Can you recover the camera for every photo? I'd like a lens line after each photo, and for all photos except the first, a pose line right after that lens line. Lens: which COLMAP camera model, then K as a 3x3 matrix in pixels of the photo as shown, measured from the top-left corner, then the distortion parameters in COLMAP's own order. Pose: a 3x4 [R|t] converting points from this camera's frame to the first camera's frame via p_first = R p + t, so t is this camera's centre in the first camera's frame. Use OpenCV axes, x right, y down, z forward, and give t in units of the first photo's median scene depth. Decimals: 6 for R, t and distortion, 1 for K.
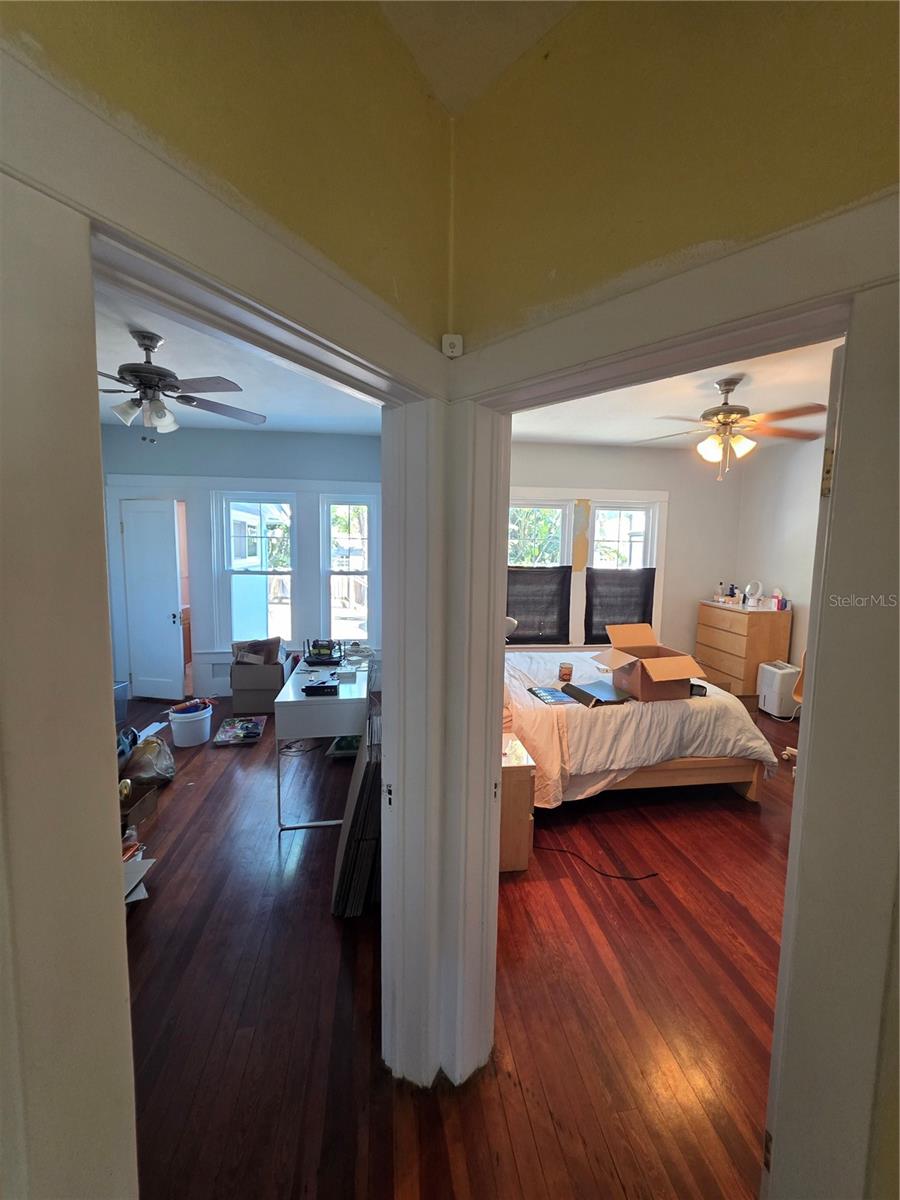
lens RADIAL K [[479.9, 0, 457.7], [0, 479.9, 592.7], [0, 0, 1]] dist [0.005956, -0.000868]
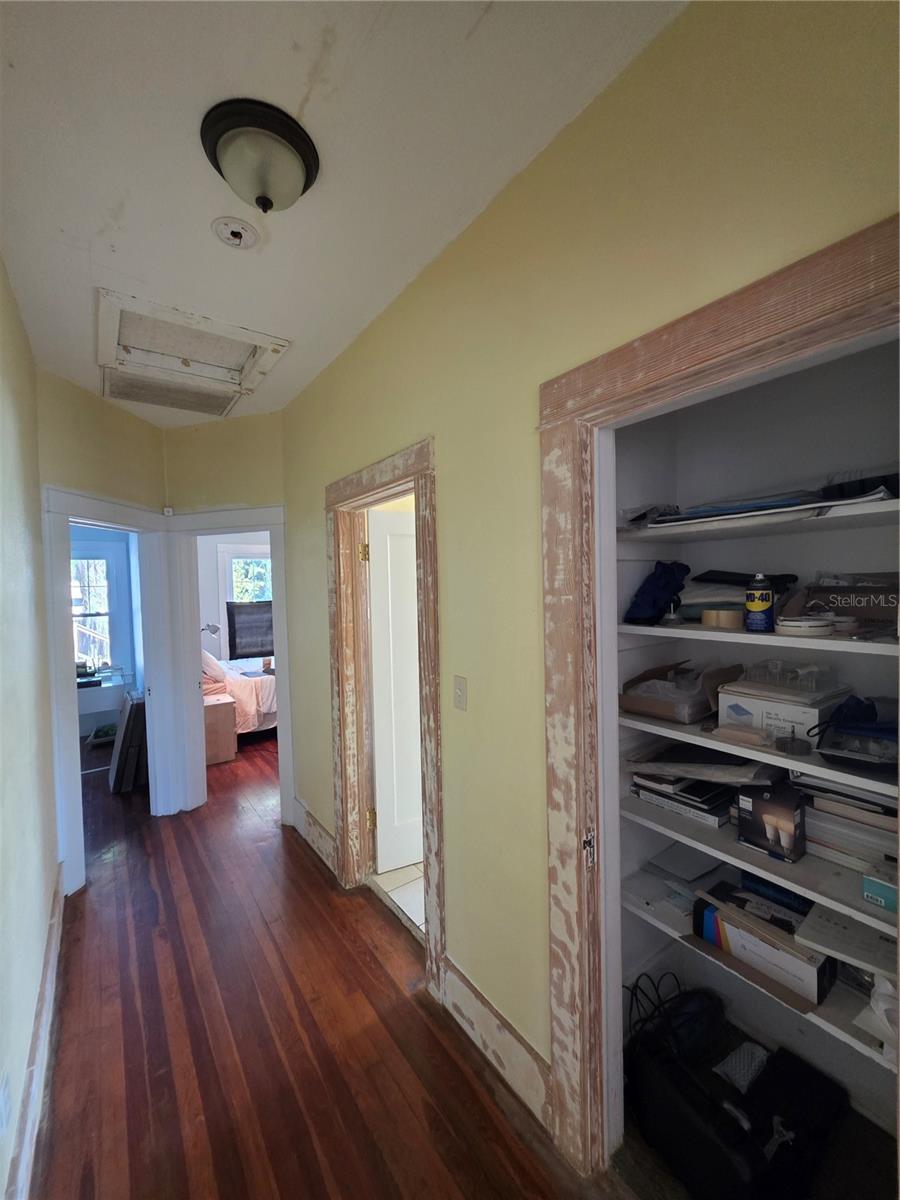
lens RADIAL K [[479.9, 0, 447.9], [0, 479.9, 599.6], [0, 0, 1]] dist [0.005956, -0.000868]
pose [[0.891448, -0.054361, 0.449849, 0.050331], [0.084699, 0.995270, -0.047574, 0.078995], [-0.445136, 0.080512, 0.891836, -0.704006]]
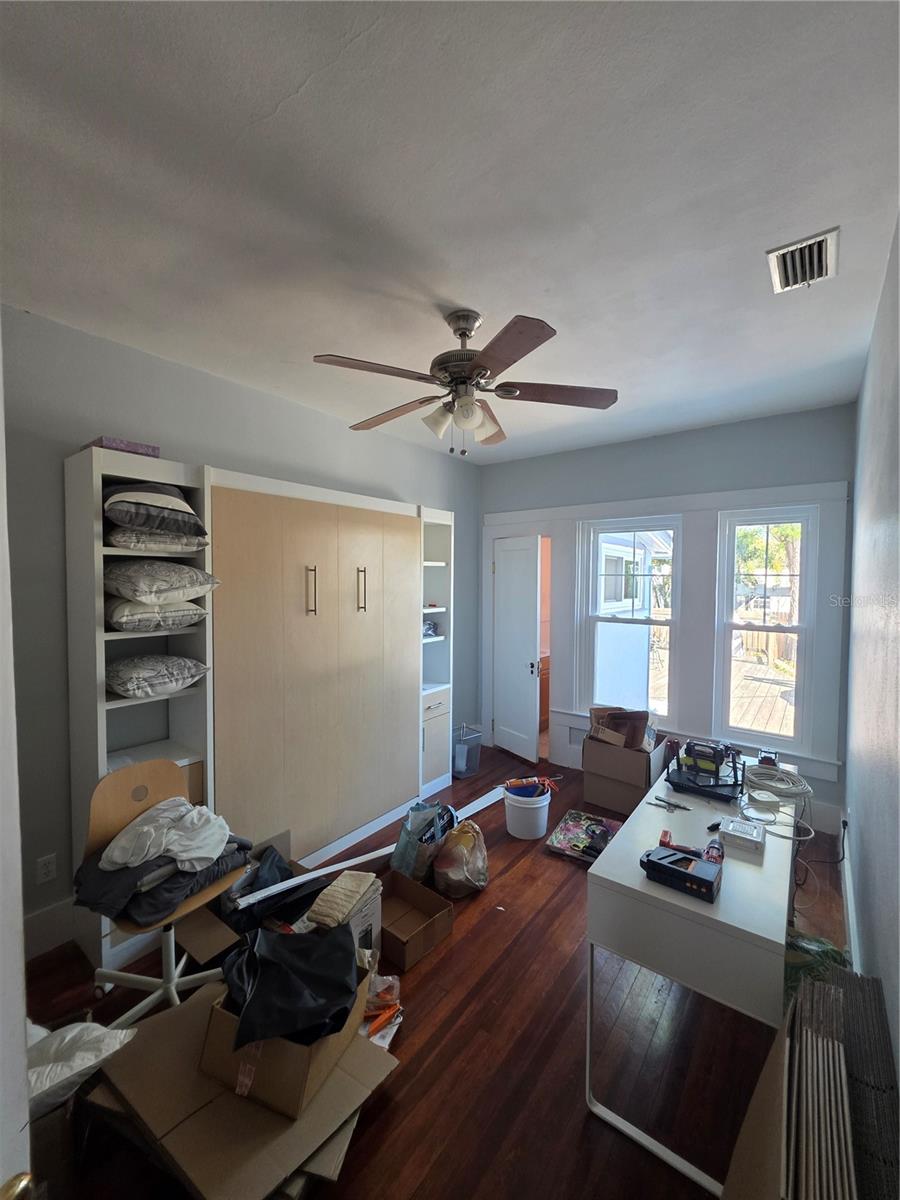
lens RADIAL K [[479.9, 0, 456.4], [0, 479.9, 593.3], [0, 0, 1]] dist [0.005956, -0.000868]
pose [[0.694268, 0.013942, -0.719581, -0.065613], [-0.068818, 0.996517, -0.047090, -0.040486], [0.716419, 0.082213, 0.692810, 0.345578]]
